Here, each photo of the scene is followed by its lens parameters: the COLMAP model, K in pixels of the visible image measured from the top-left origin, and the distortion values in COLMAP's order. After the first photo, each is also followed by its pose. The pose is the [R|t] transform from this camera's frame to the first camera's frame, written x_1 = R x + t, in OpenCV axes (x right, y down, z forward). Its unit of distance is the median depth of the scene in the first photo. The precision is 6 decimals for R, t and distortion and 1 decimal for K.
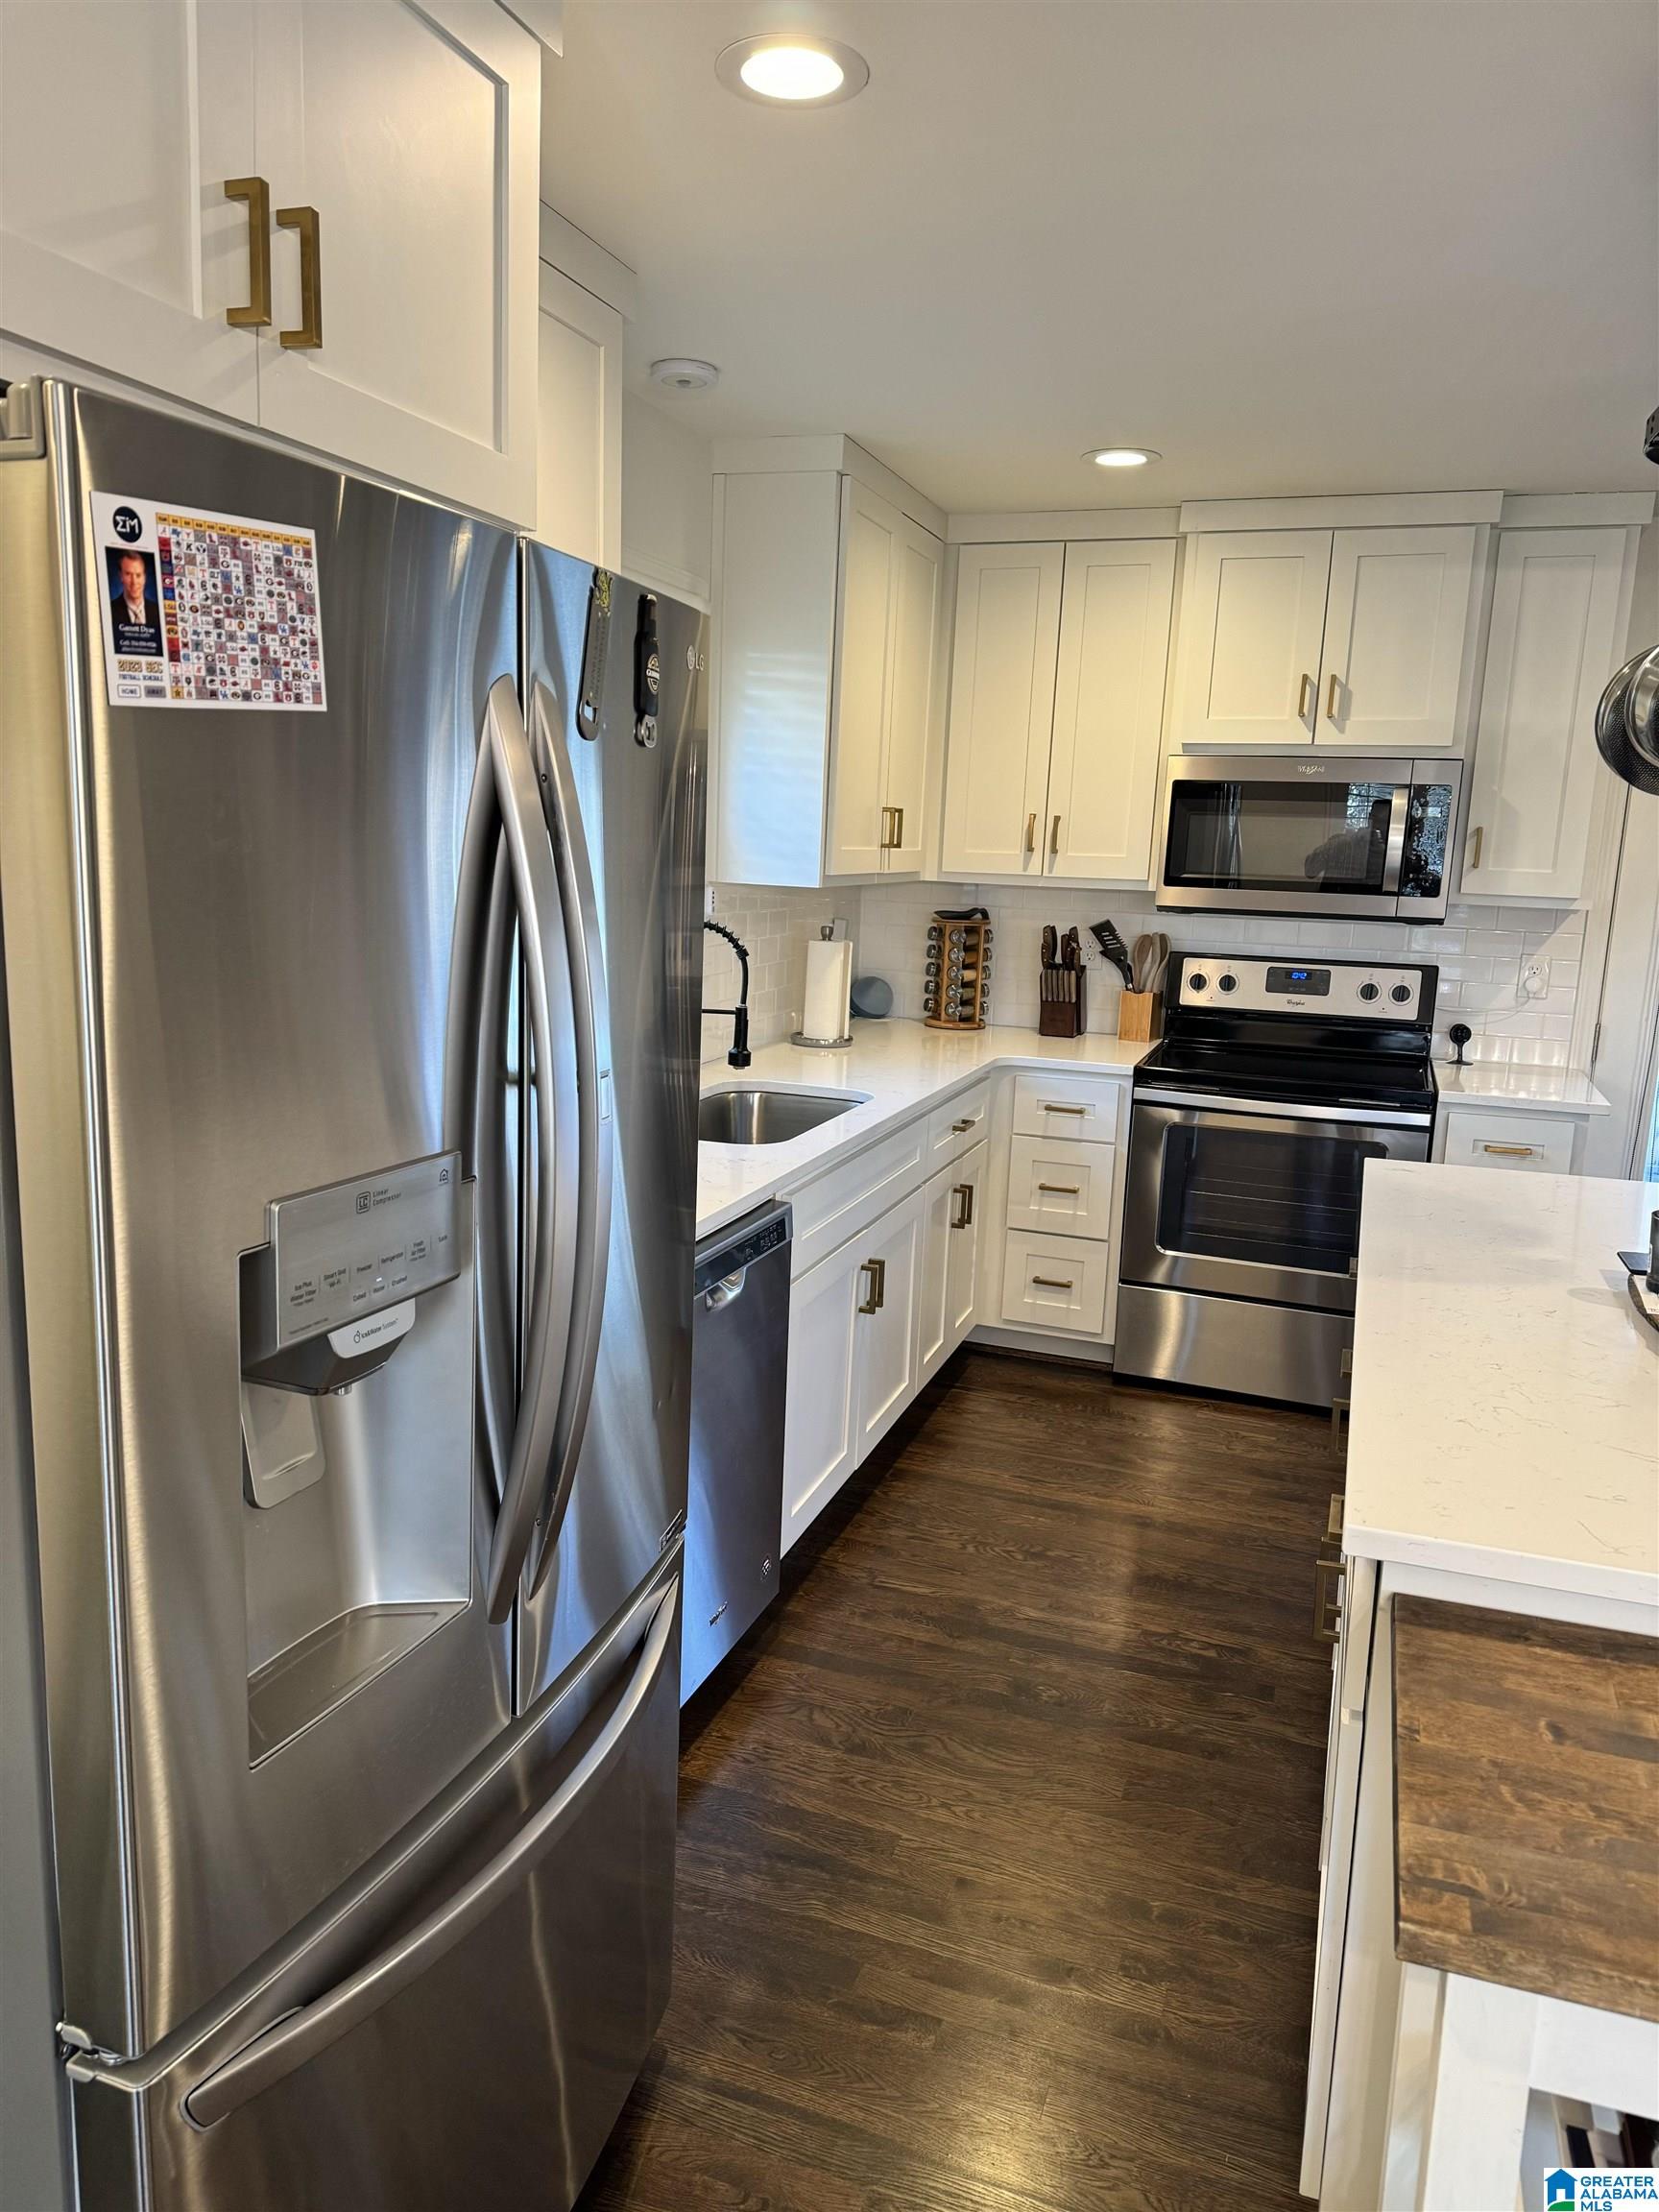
lens RADIAL K [[1565.4, 0, 827.7], [0, 1565.4, 1117.4], [0, 0, 1]] dist [0.037594, -0.040756]
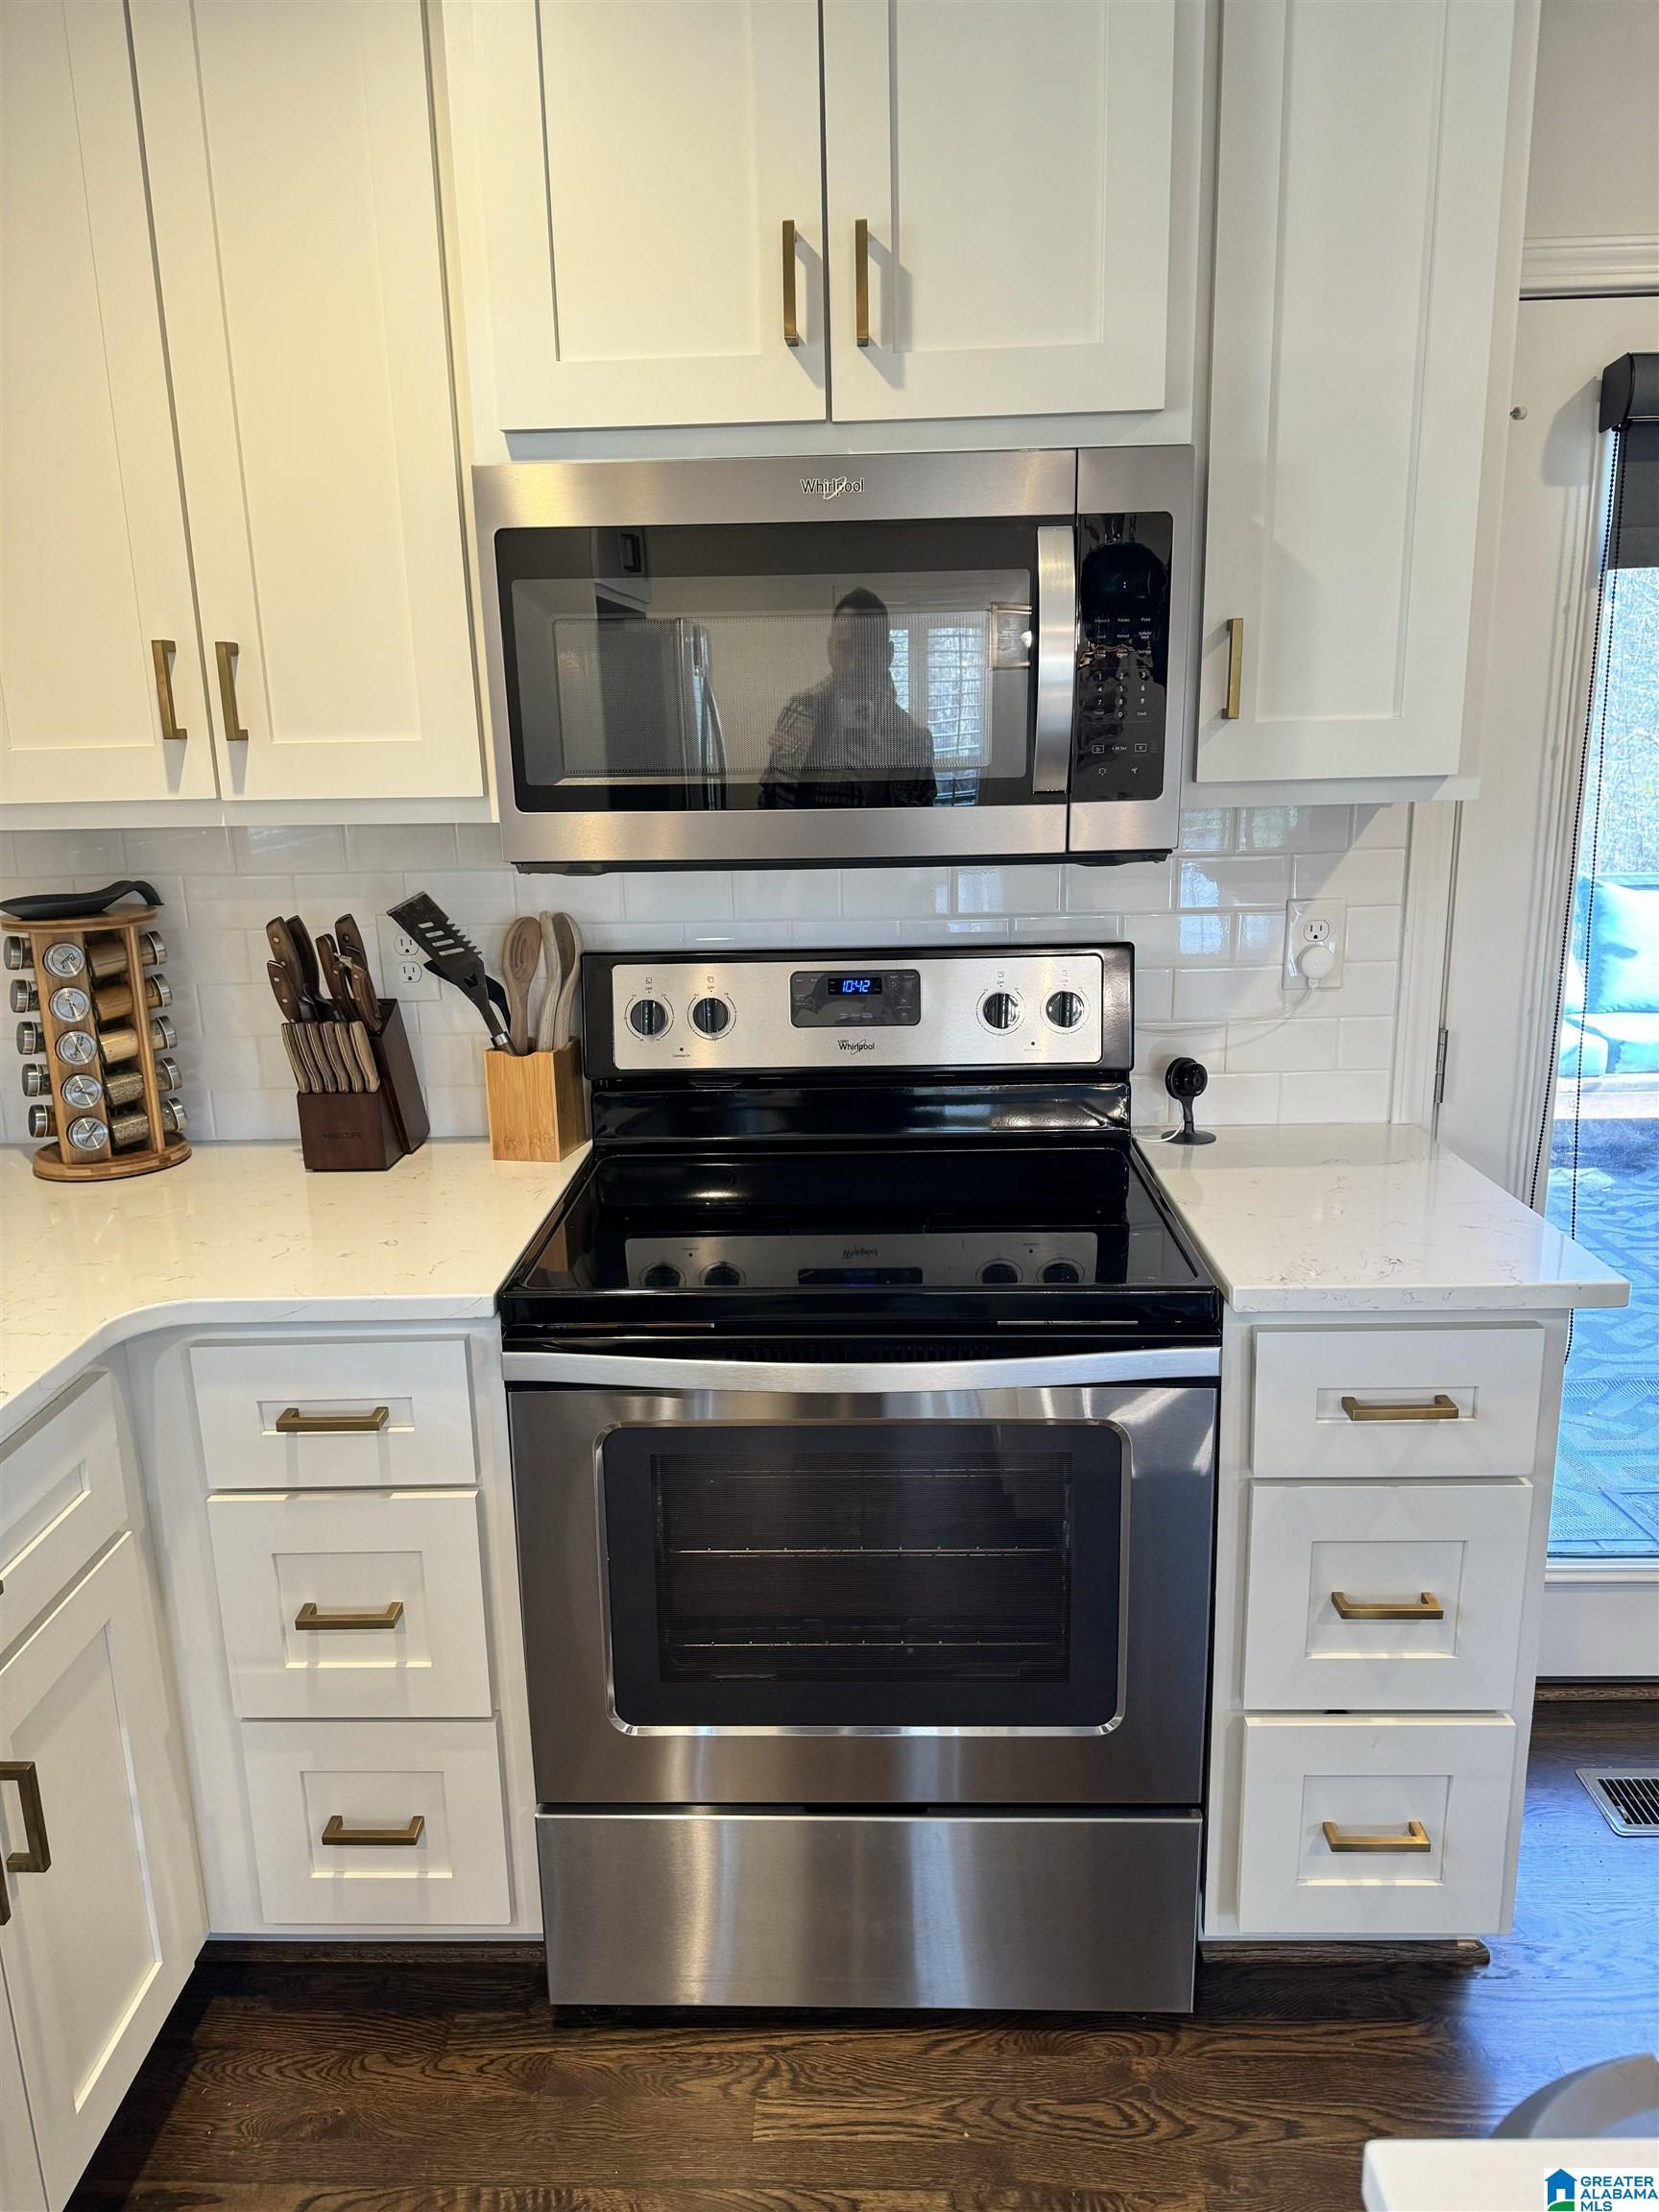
lens RADIAL K [[1708.7, 0, 892.0], [0, 1708.7, 1218.4], [0, 0, 1]] dist [0.221629, -0.427020]
pose [[0.940203, -0.147769, 0.306893, 0.145328], [0.115902, 0.986023, 0.119692, -0.083450], [-0.320290, -0.076966, 0.944188, 0.516988]]
